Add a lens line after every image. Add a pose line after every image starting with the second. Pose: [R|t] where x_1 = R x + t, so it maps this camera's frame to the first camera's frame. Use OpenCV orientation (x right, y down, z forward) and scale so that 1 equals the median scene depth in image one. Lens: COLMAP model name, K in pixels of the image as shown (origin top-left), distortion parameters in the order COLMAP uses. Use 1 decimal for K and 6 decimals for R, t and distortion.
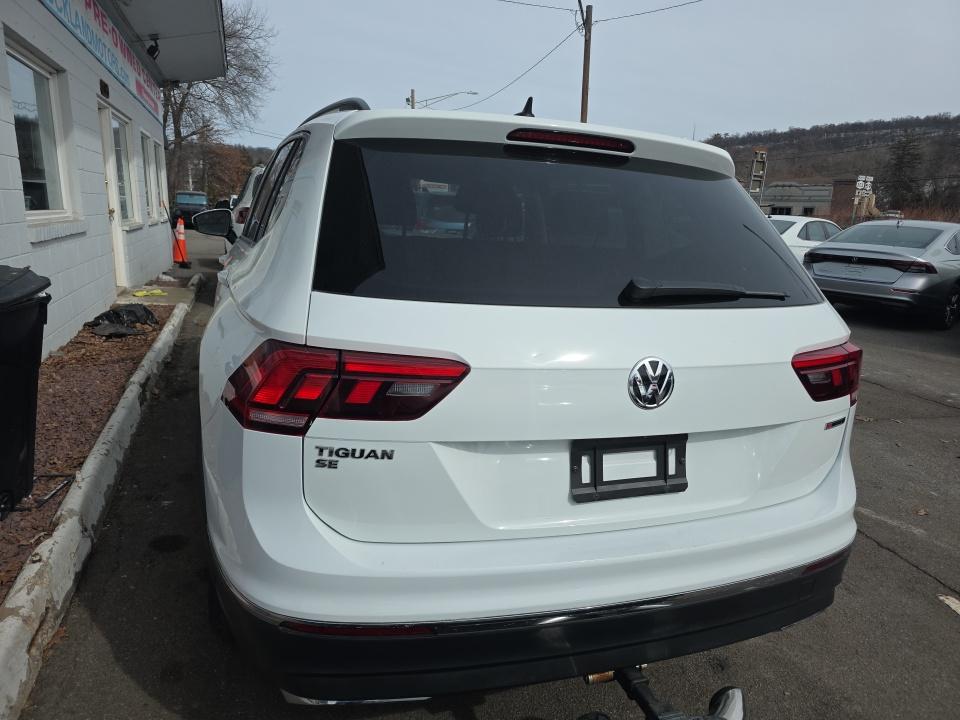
lens RADIAL K [[629.2, 0, 483.4], [0, 629.2, 366.7], [0, 0, 1]] dist [0.093448, -0.083155]
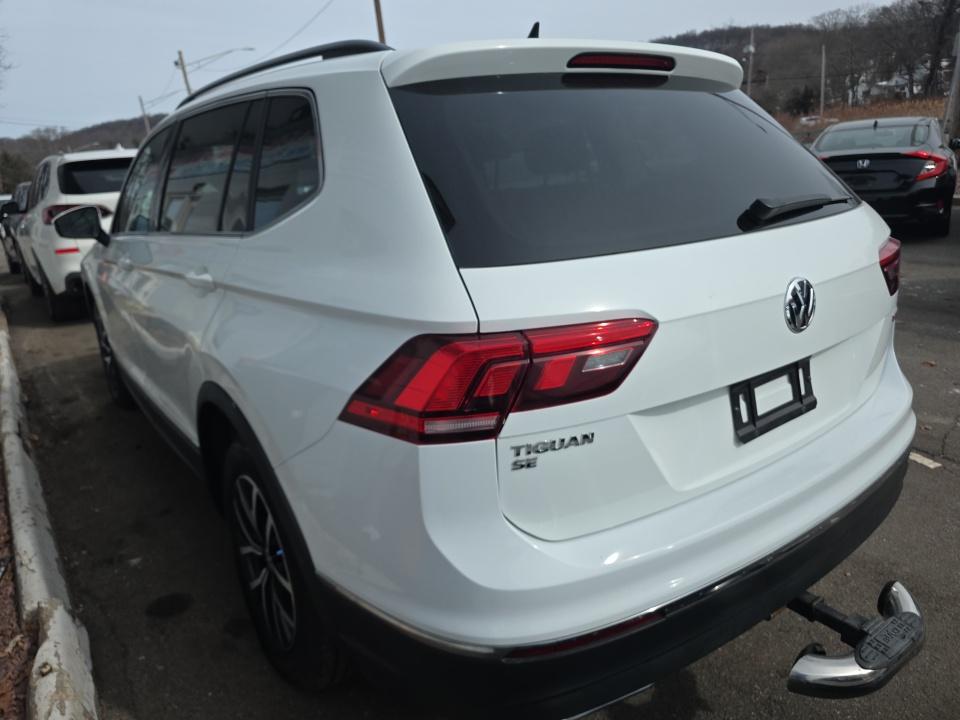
lens RADIAL K [[641.2, 0, 480.0], [0, 641.2, 360.0], [0, 0, 1]] dist [0.059050, -0.055192]
pose [[0.953692, -0.198705, 0.225804, -0.423171], [0.186099, 0.979585, 0.076026, -0.055266], [-0.236301, -0.030484, 0.971202, 0.157610]]
